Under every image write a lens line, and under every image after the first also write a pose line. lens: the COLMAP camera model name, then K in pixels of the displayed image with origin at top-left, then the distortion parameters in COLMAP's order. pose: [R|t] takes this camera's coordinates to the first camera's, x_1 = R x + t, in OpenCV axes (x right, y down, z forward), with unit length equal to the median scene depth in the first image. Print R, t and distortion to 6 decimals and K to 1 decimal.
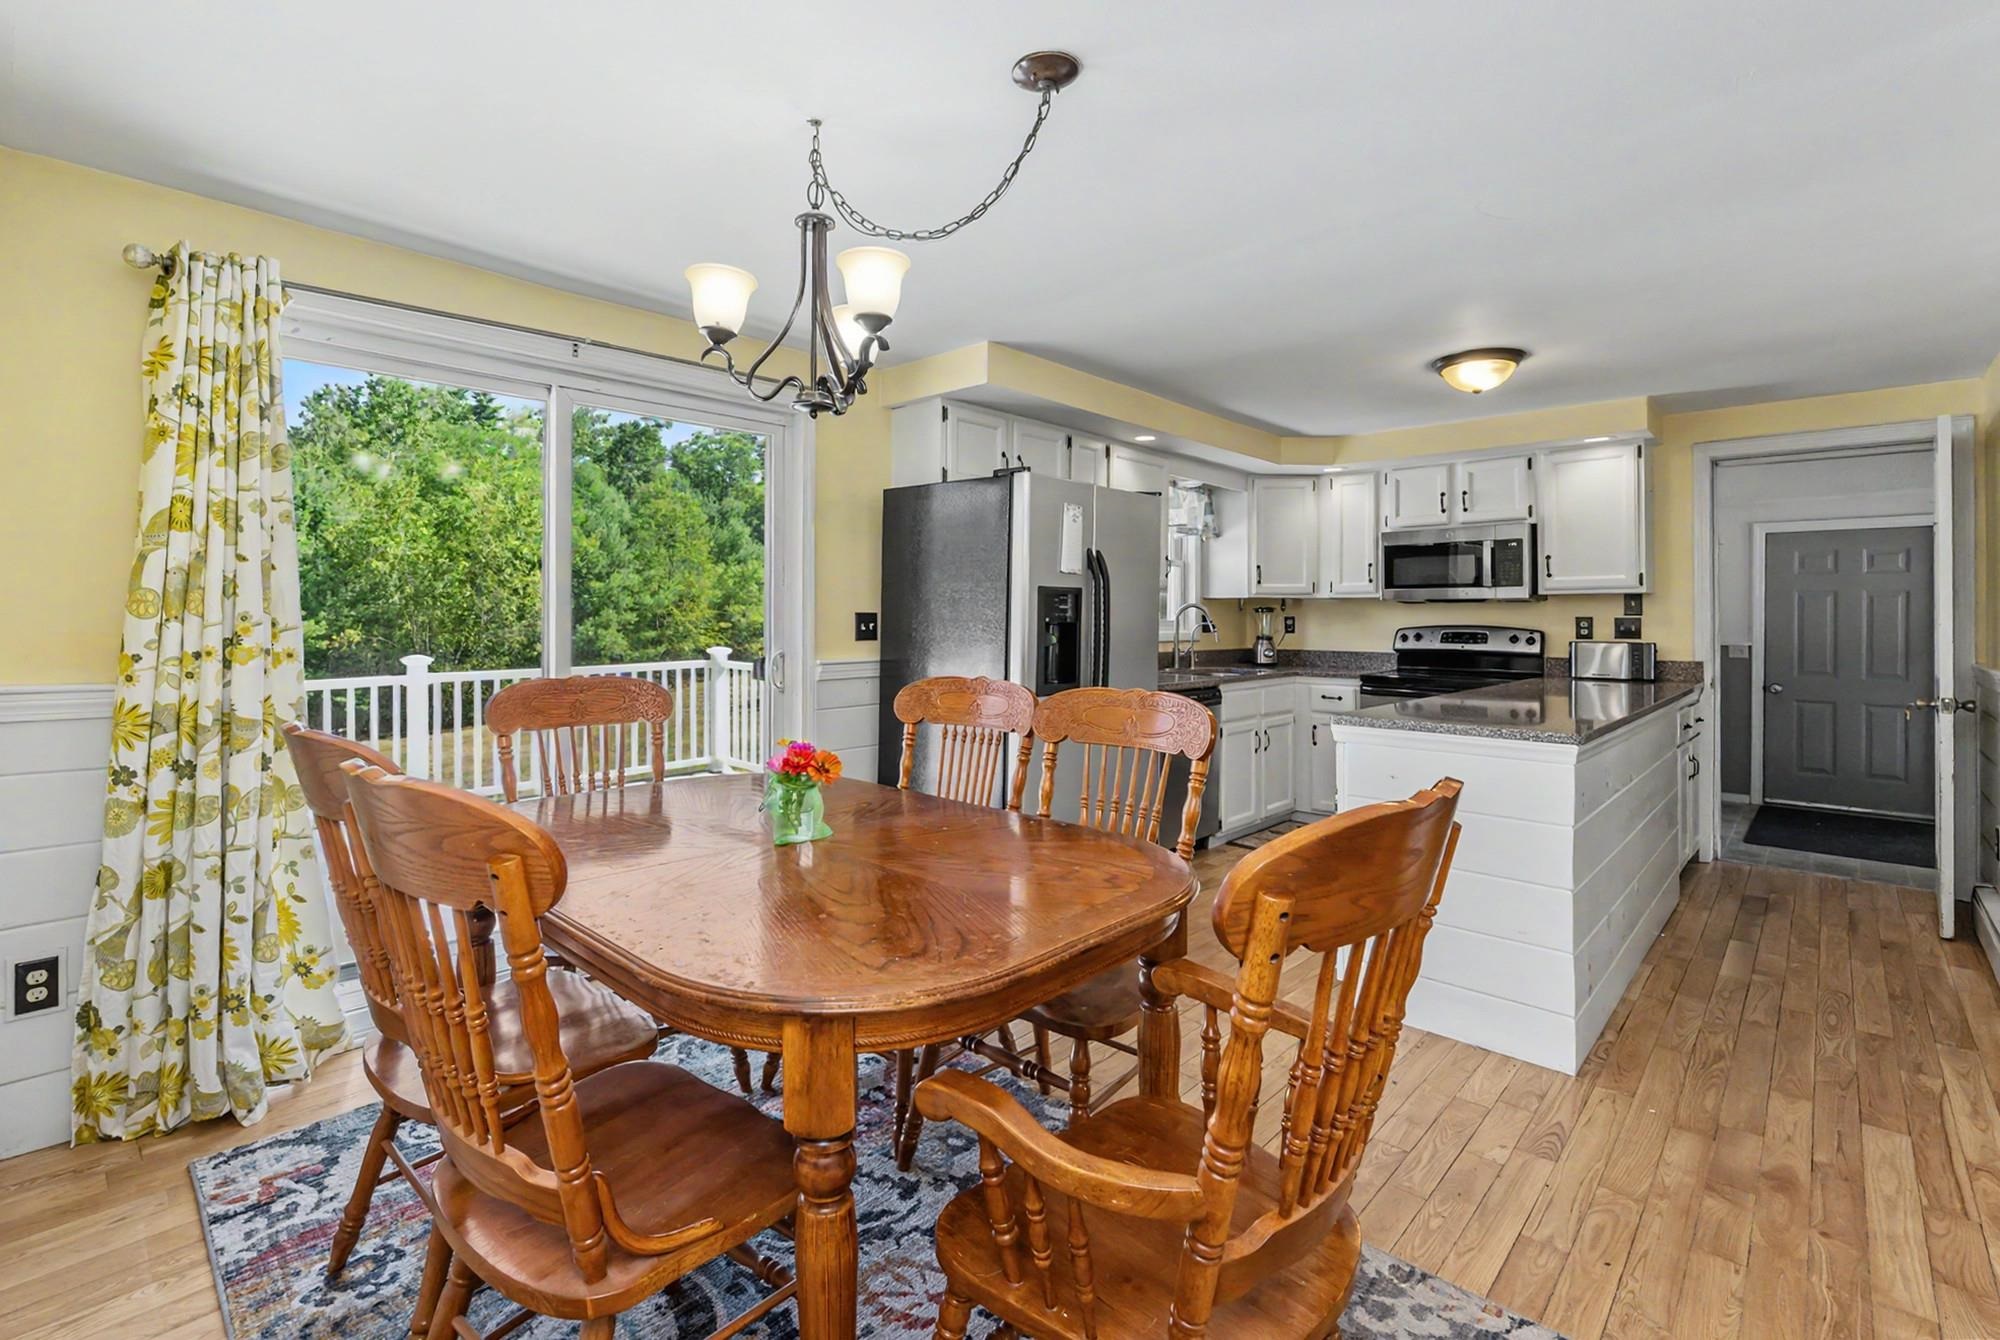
lens RADIAL K [[865.5, 0, 993.2], [0, 865.5, 599.1], [0, 0, 1]] dist [0.001290, -0.000287]
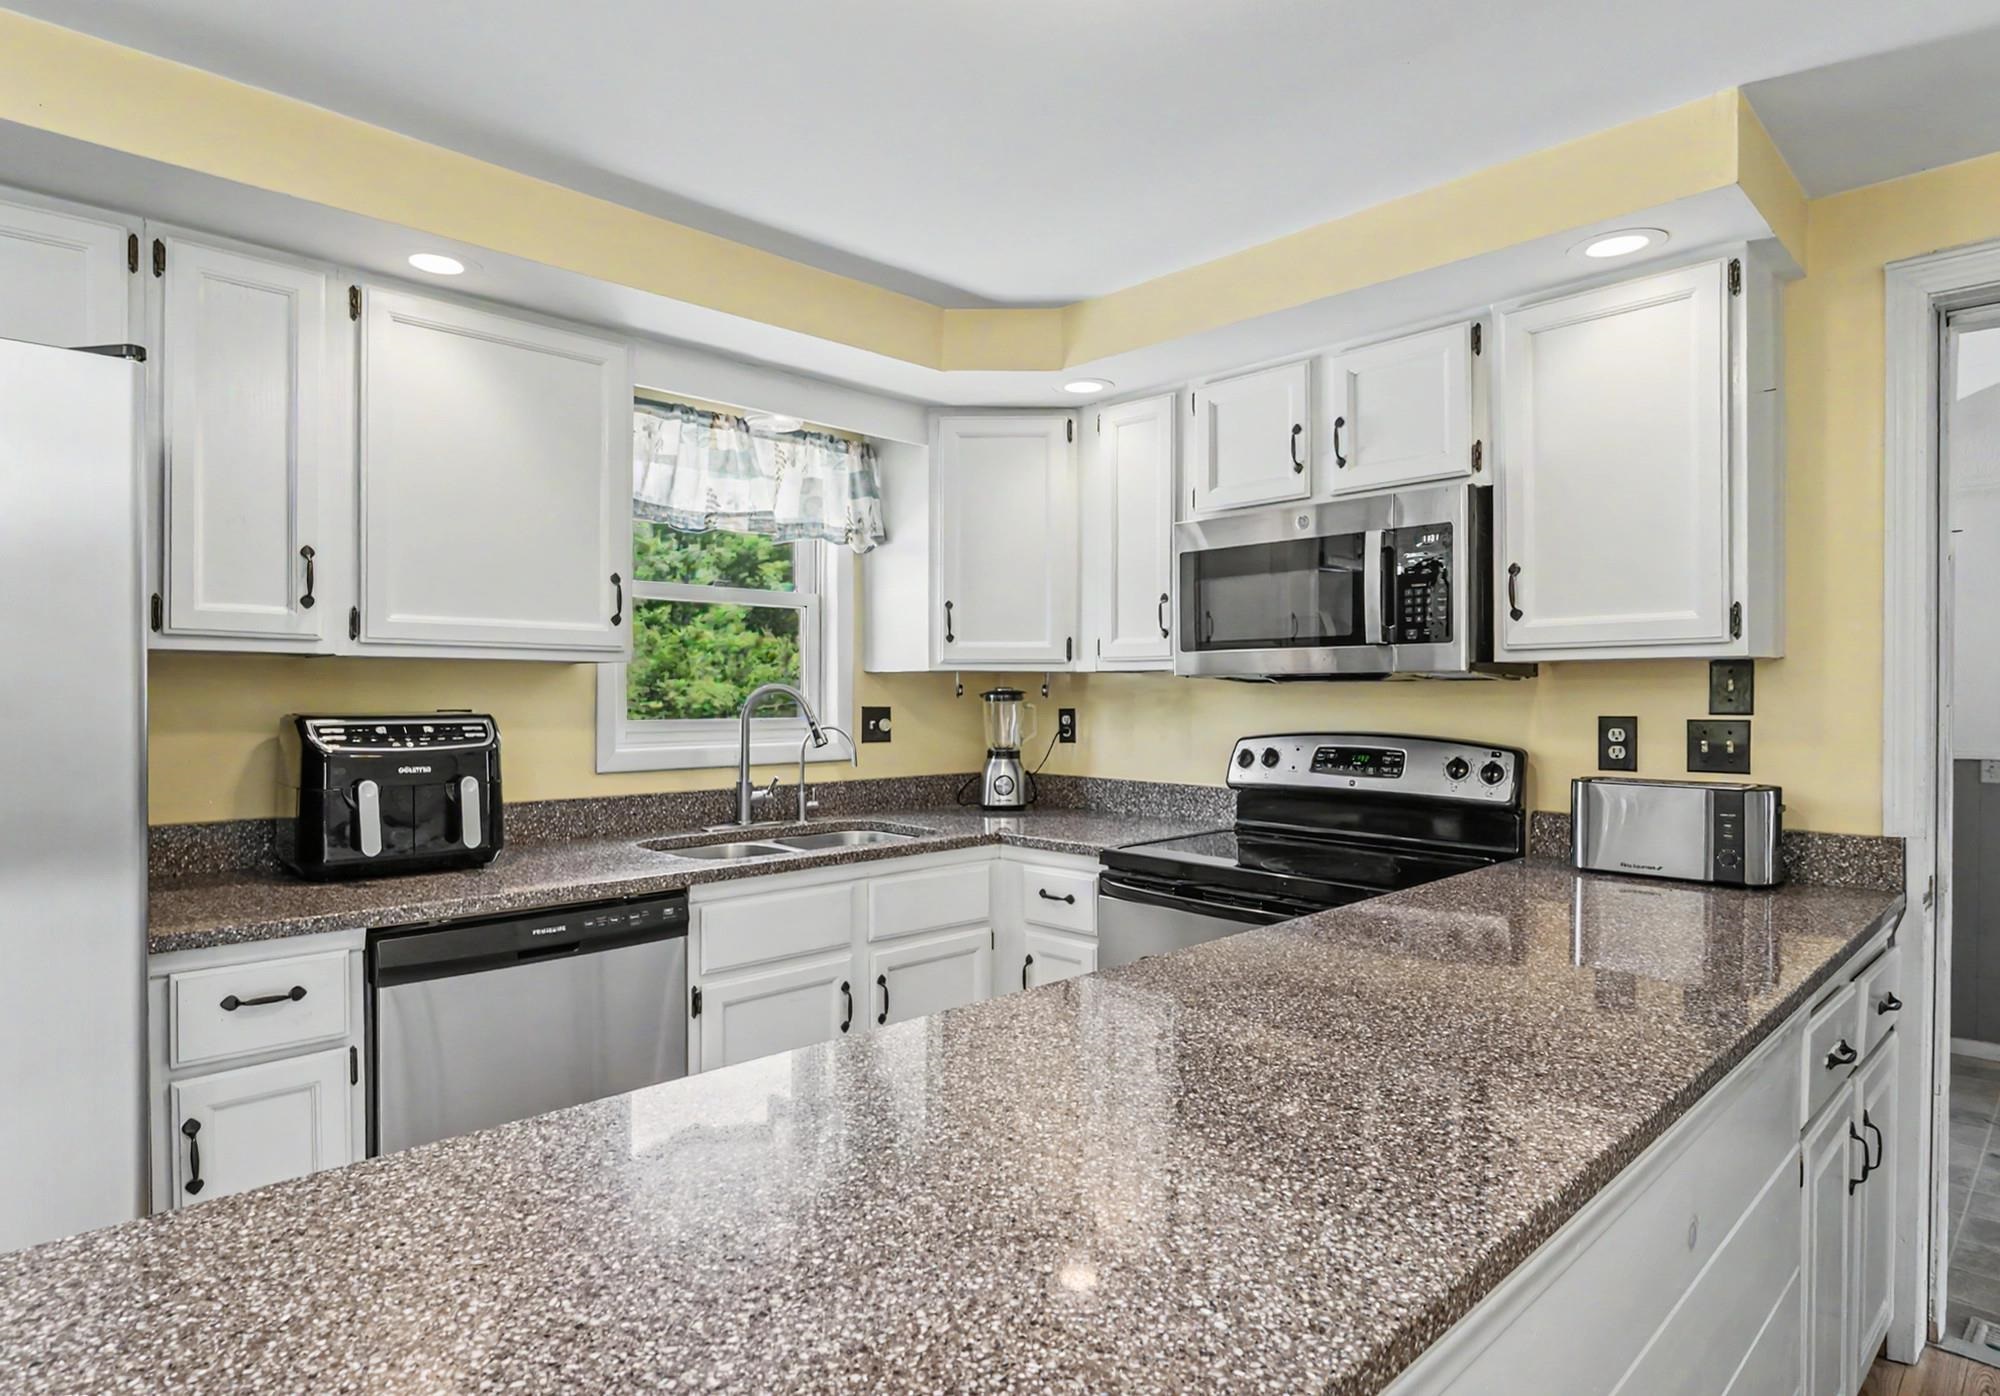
lens RADIAL K [[1133.4, 0, 955.0], [0, 1133.4, 688.2], [0, 0, 1]] dist [-0.004222, -0.000948]
pose [[0.999330, -0.002284, -0.036522, 0.380081], [0.002841, 0.999880, 0.015207, -0.001869], [0.036483, -0.015300, 0.999217, 0.442889]]
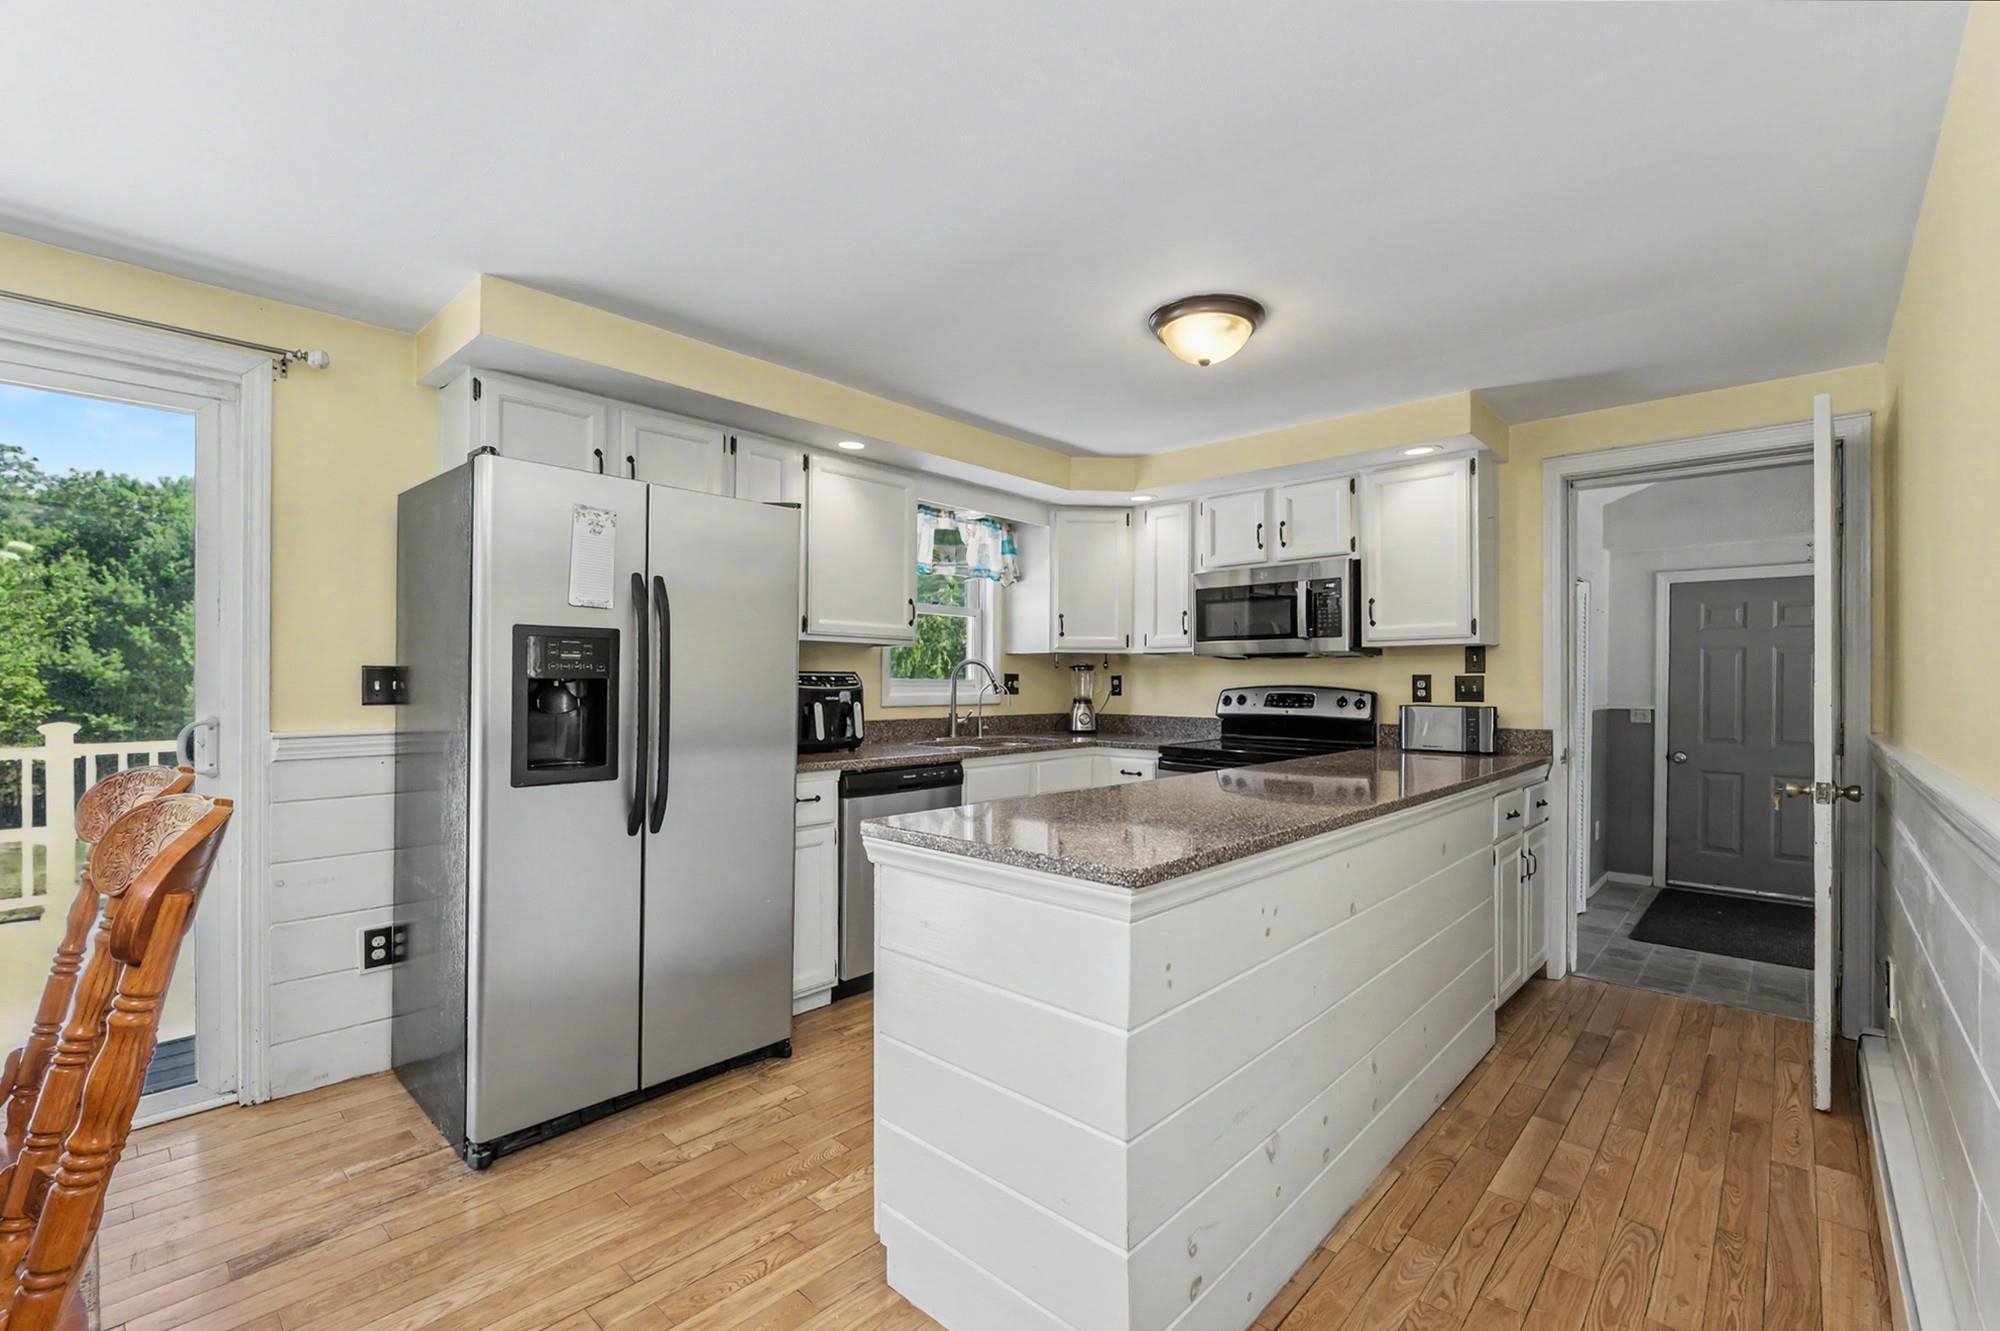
lens RADIAL K [[857.9, 0, 1000.0], [0, 857.9, 665.5], [0, 0, 1]] dist [-0.001642, -0.000007]
pose [[0.999586, 0.000519, 0.028764, 0.255869], [-0.000606, 0.999995, 0.003004, 0.009350], [-0.028762, -0.003020, 0.999582, 0.197440]]
